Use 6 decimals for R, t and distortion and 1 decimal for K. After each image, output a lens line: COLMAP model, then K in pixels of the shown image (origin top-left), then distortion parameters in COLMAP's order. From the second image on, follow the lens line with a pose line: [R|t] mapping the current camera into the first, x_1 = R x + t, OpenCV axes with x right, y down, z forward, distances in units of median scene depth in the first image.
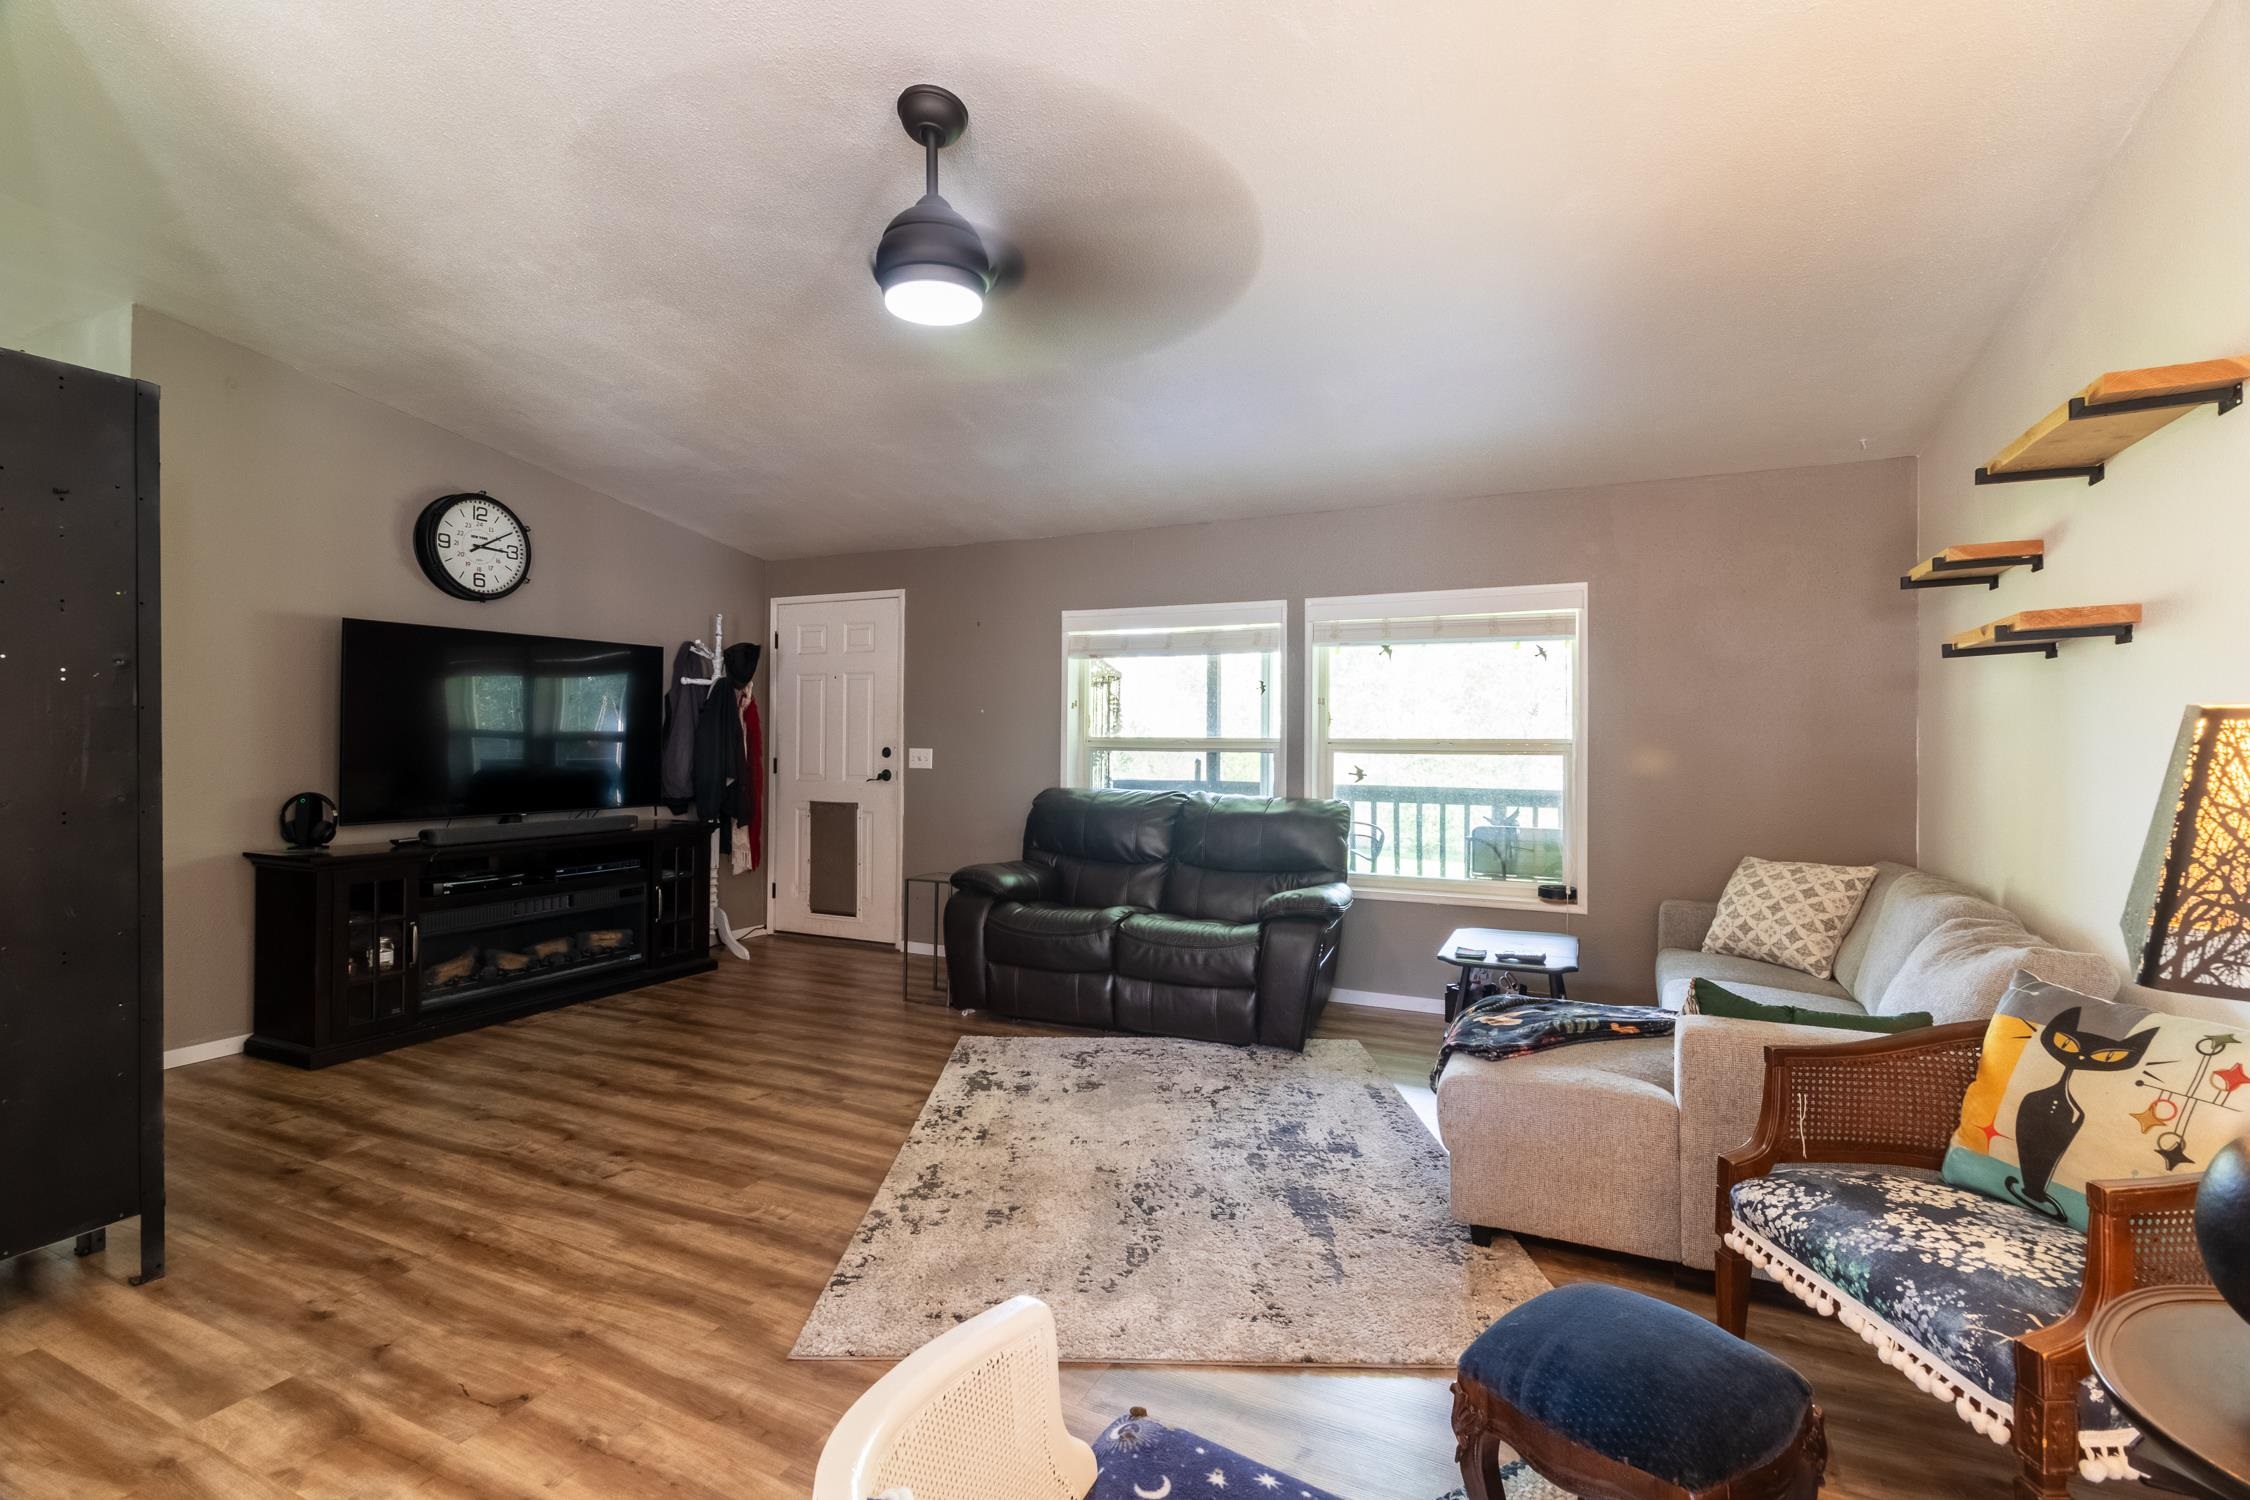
lens RADIAL K [[1035.6, 0, 1120.1], [0, 1035.6, 740.6], [0, 0, 1]] dist [0.001252, 0.000773]
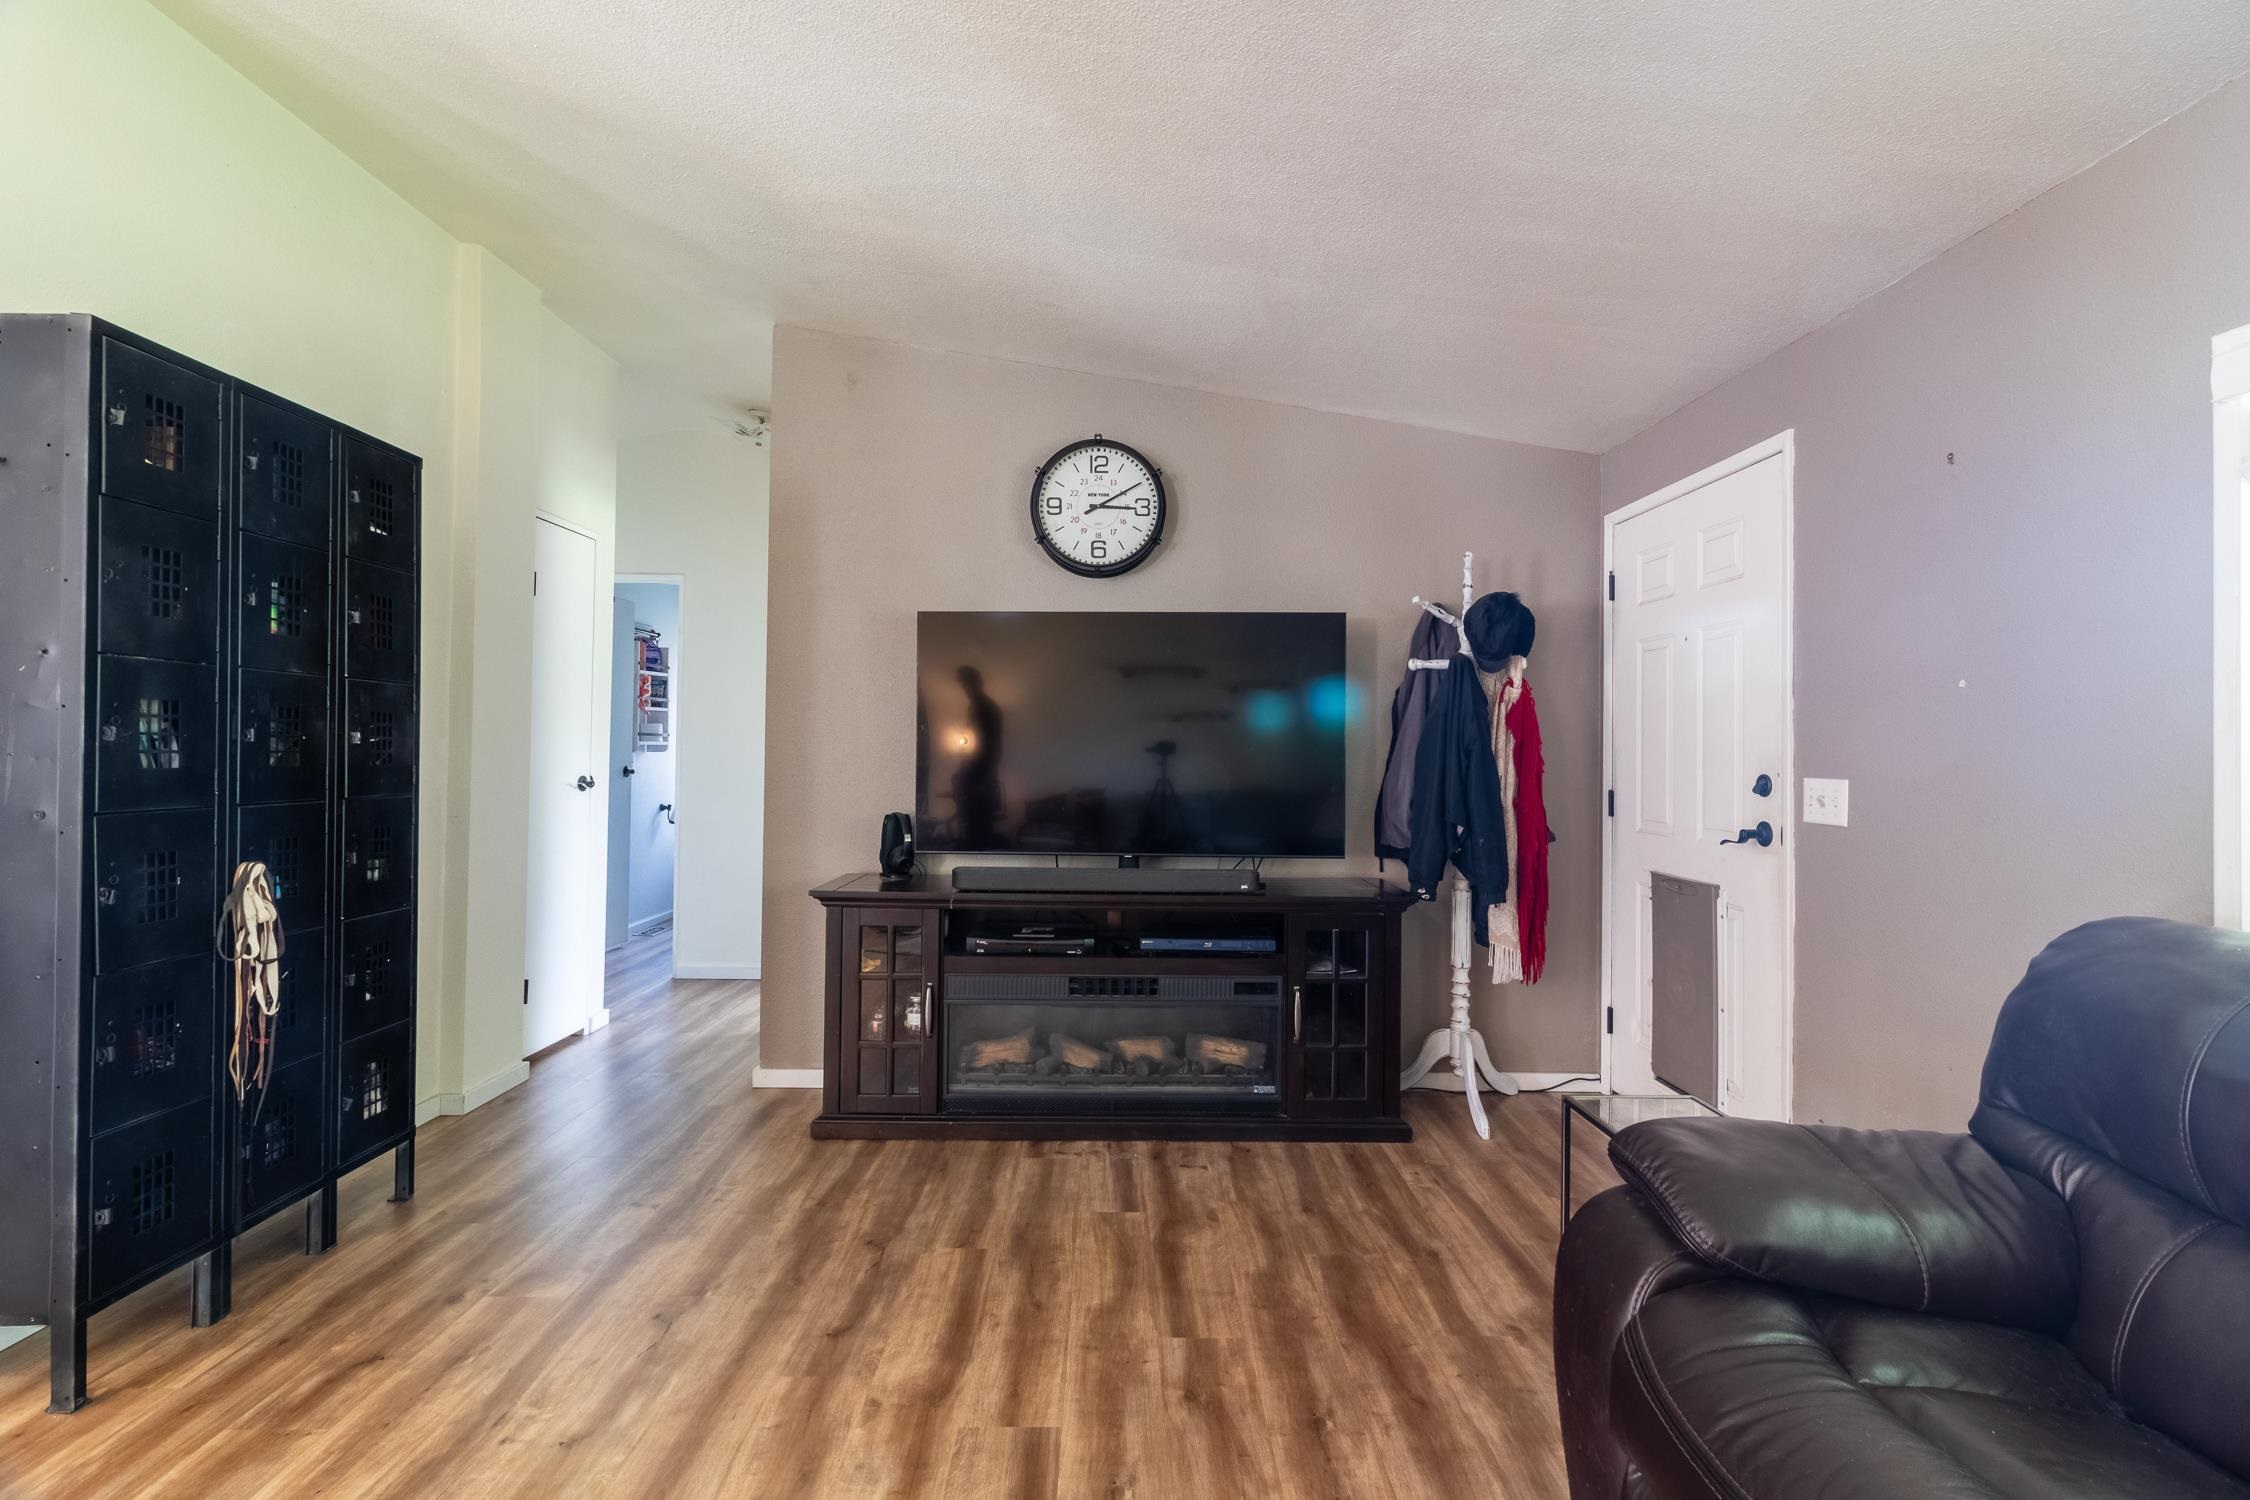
lens RADIAL K [[1035.6, 0, 1120.1], [0, 1035.6, 740.6], [0, 0, 1]] dist [0.001252, 0.000773]
pose [[0.448929, -0.010542, -0.893505, 0.089071], [-0.007082, 0.999857, -0.015355, 0.000288], [0.893539, 0.013221, 0.448790, 0.726952]]
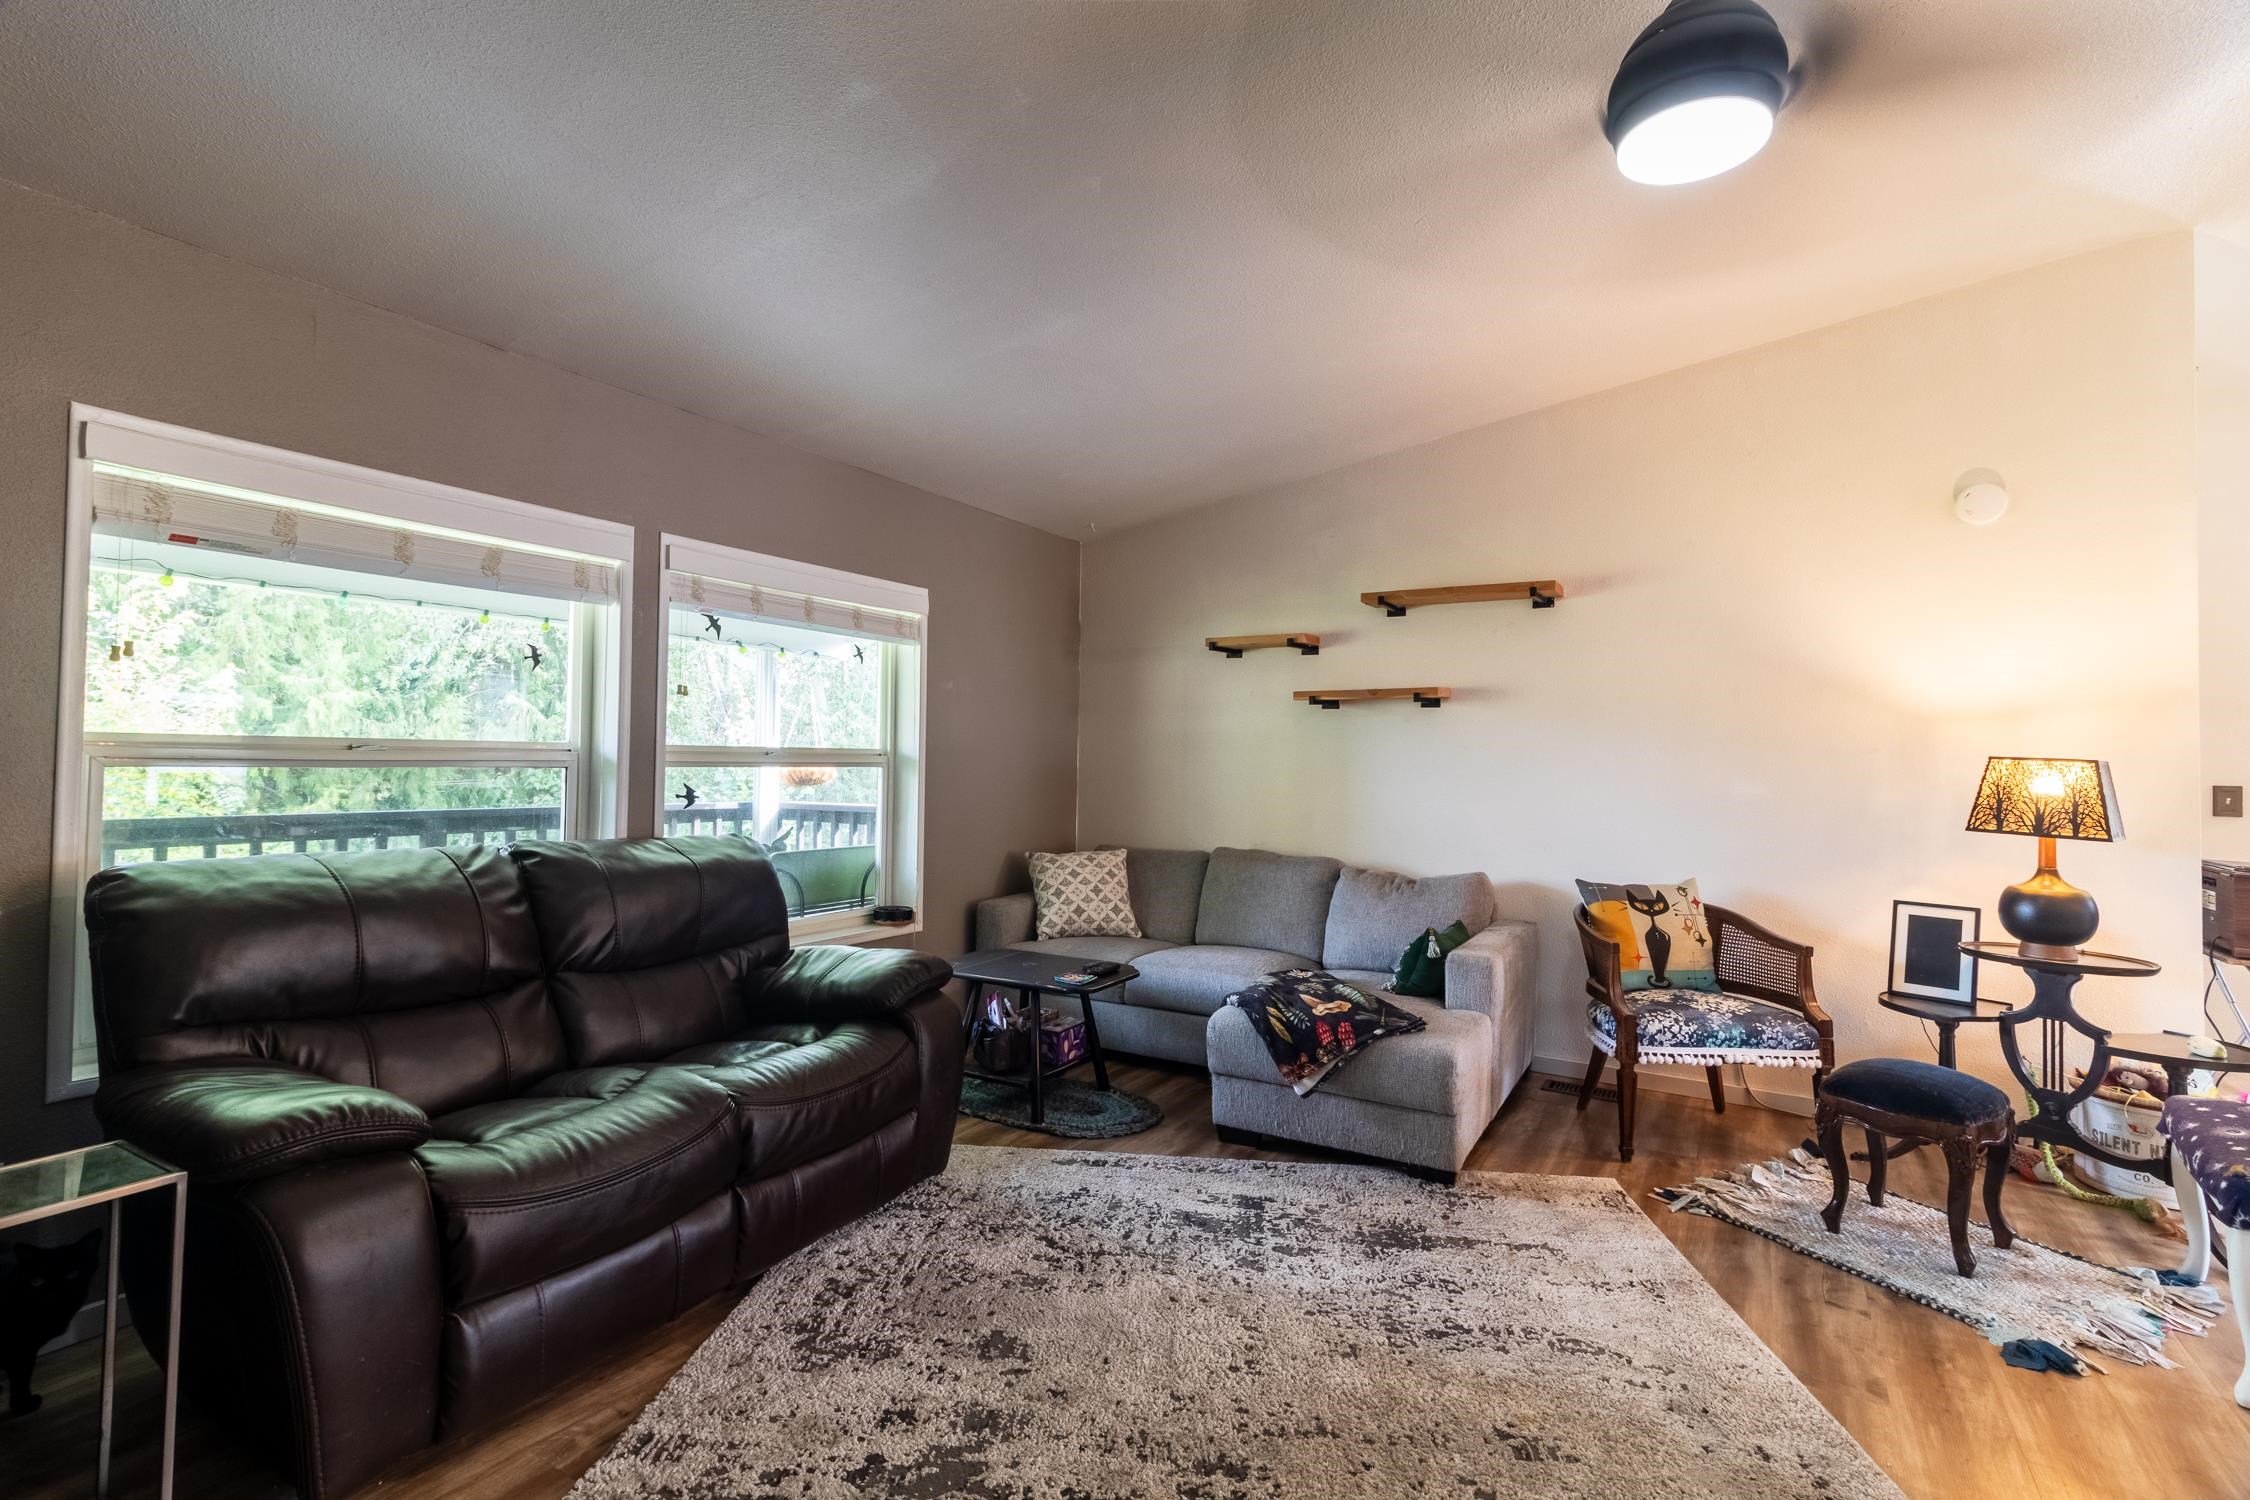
lens RADIAL K [[1035.6, 0, 1120.1], [0, 1035.6, 740.6], [0, 0, 1]] dist [0.001252, 0.000773]
pose [[0.094846, 0.014557, 0.995386, -0.499944], [-0.013787, 0.999816, -0.013308, -0.000049], [-0.995396, -0.012461, 0.095029, 0.725727]]
